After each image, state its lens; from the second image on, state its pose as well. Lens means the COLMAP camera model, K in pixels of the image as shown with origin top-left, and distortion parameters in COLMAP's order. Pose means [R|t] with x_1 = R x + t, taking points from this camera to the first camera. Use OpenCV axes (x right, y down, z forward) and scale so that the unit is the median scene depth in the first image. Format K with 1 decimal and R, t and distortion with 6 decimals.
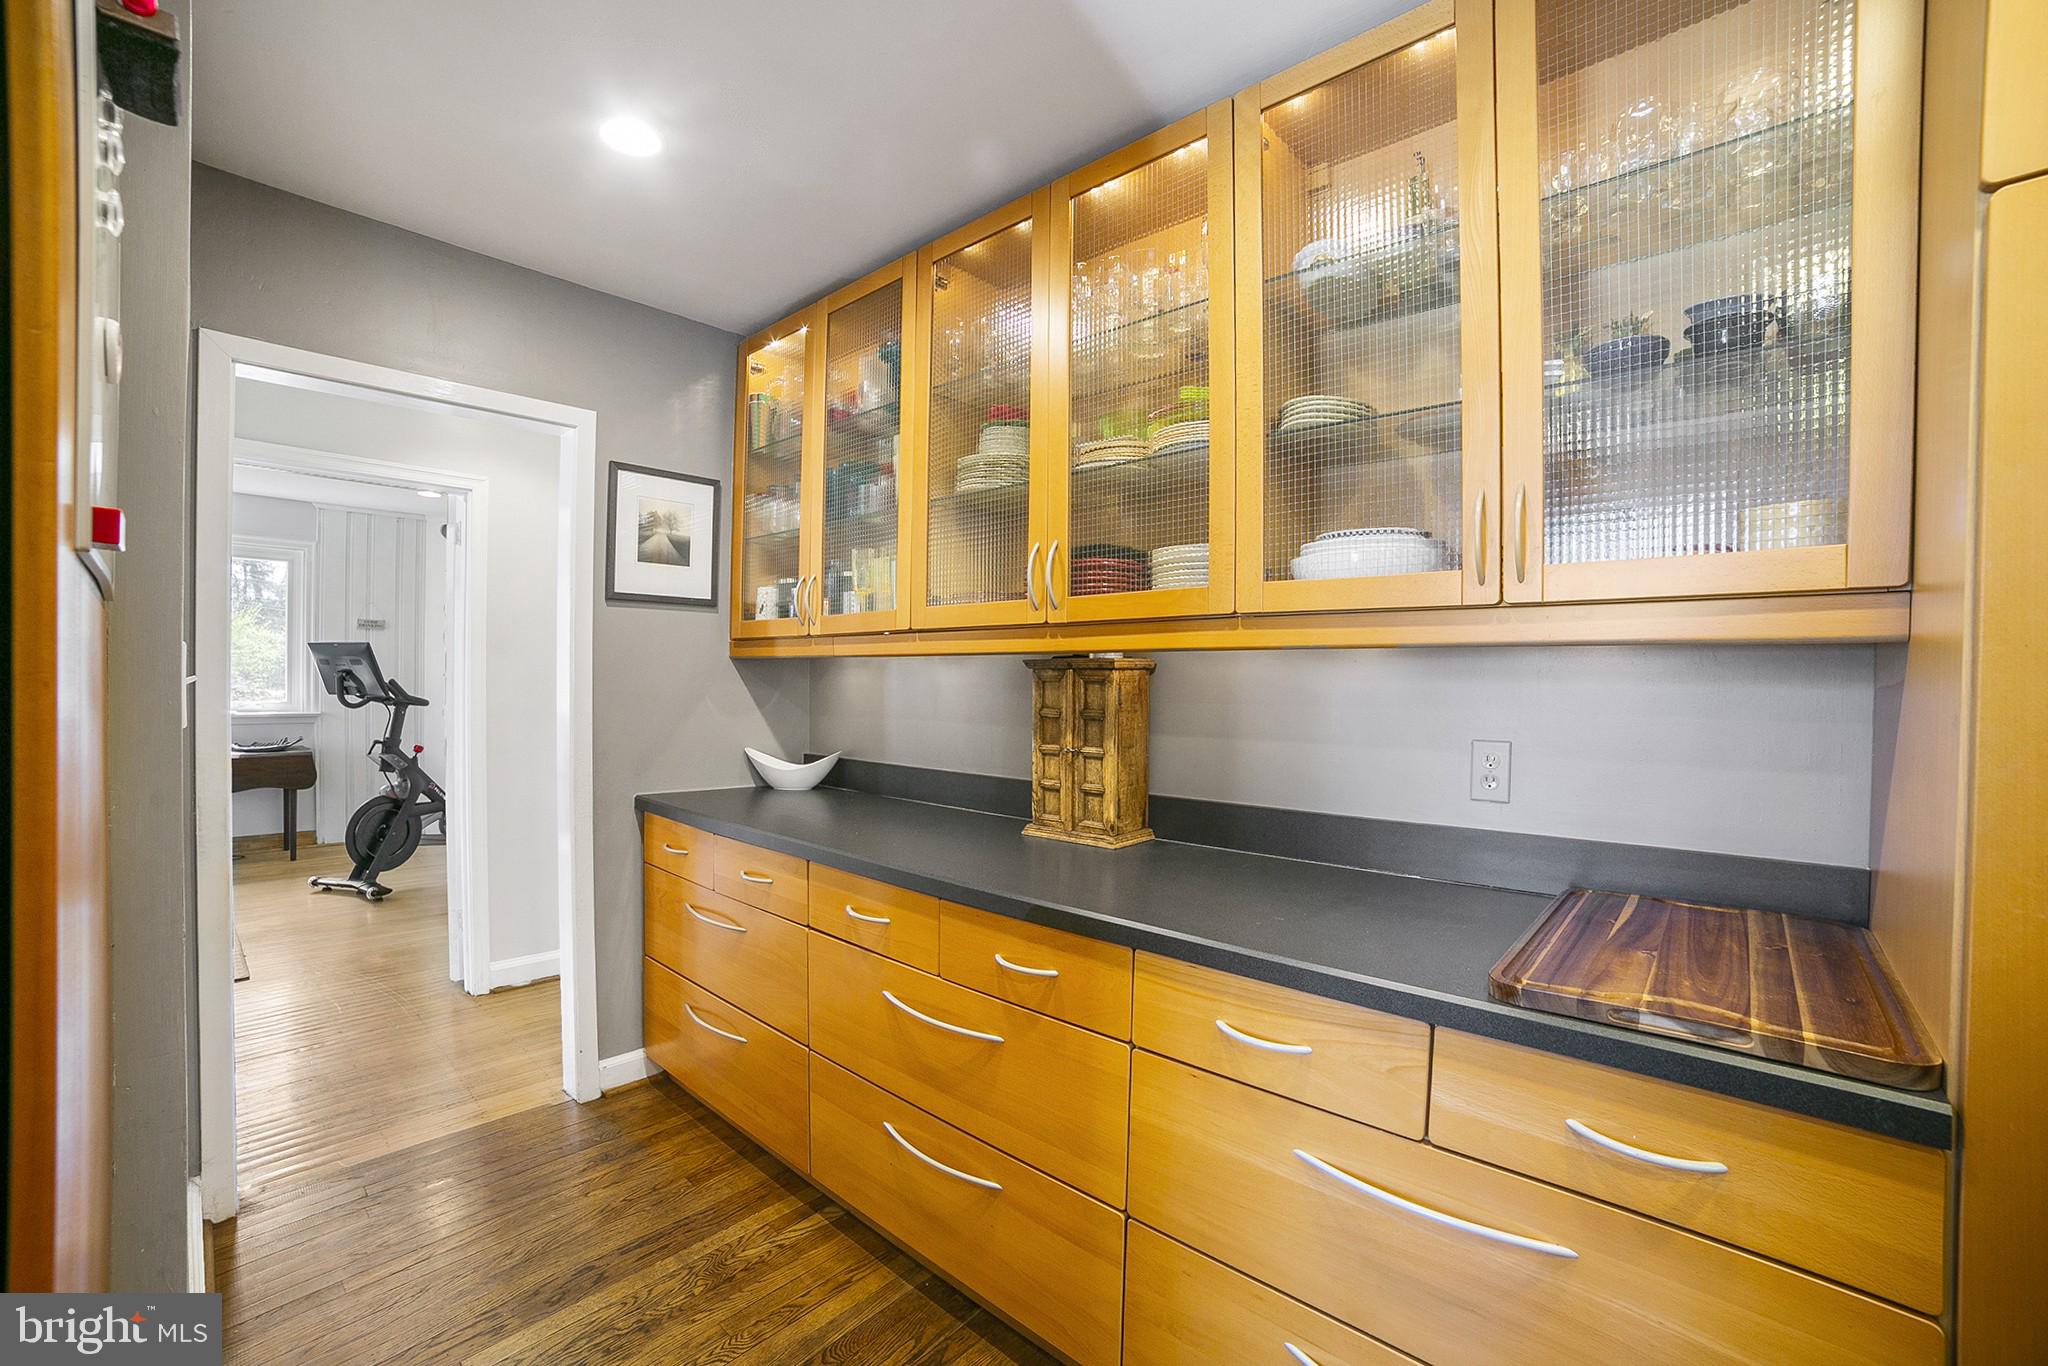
lens RADIAL K [[809.8, 0, 1023.8], [0, 809.8, 666.2], [0, 0, 1]] dist [-0.072777, 0.019800]
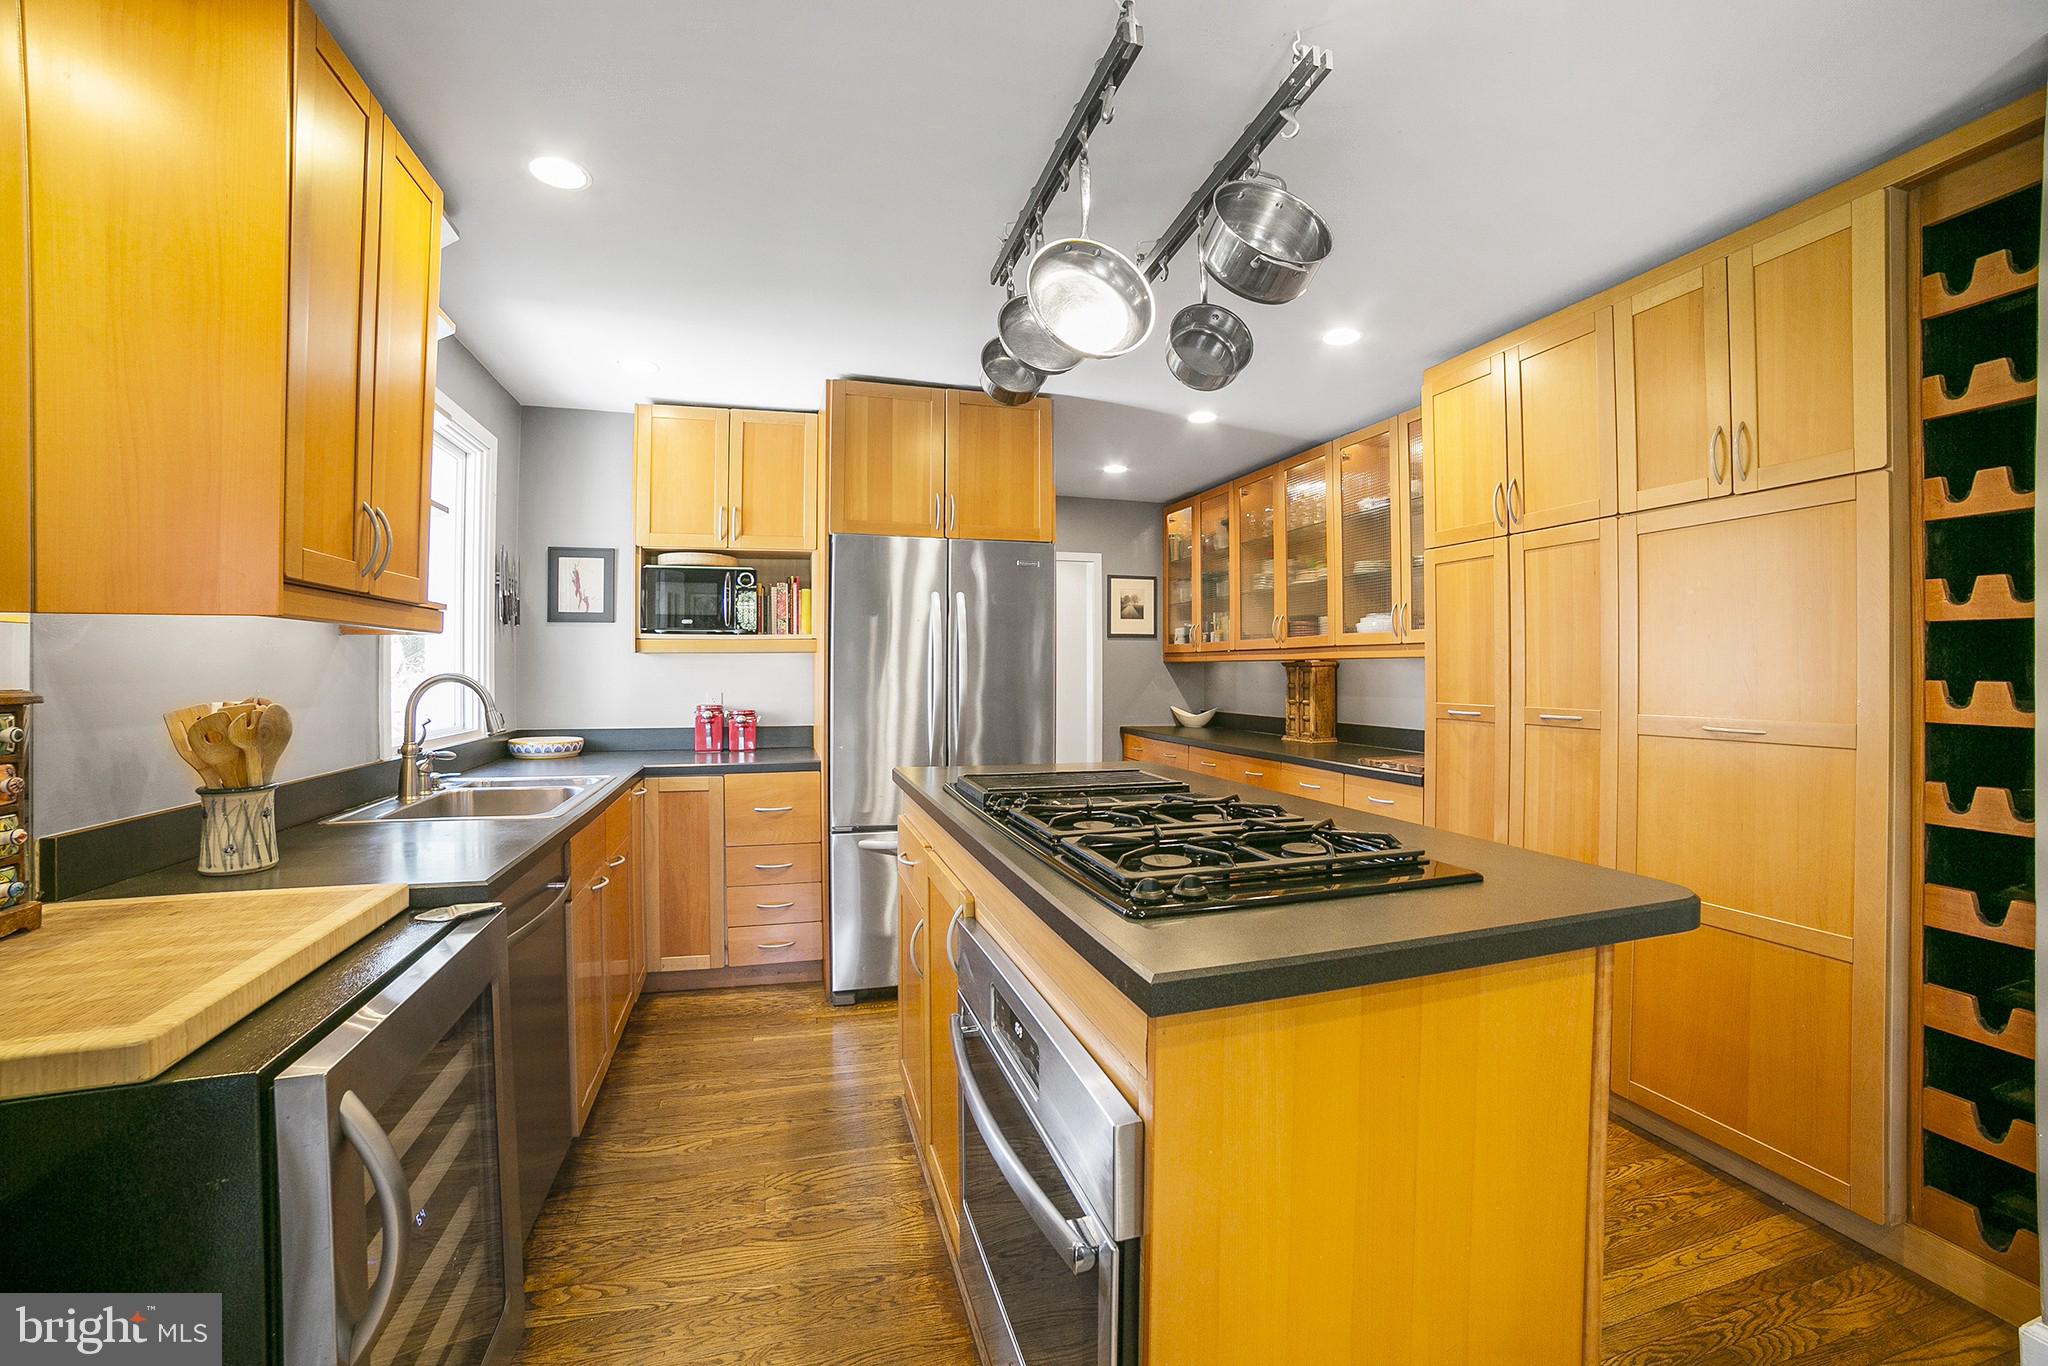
lens RADIAL K [[809.8, 0, 1023.8], [0, 809.8, 666.2], [0, 0, 1]] dist [-0.072777, 0.019800]
pose [[0.850787, -0.014079, -0.525322, 0.478528], [0.019083, 0.999809, 0.004110, -0.017755], [0.525164, -0.013521, 0.850894, -1.089425]]
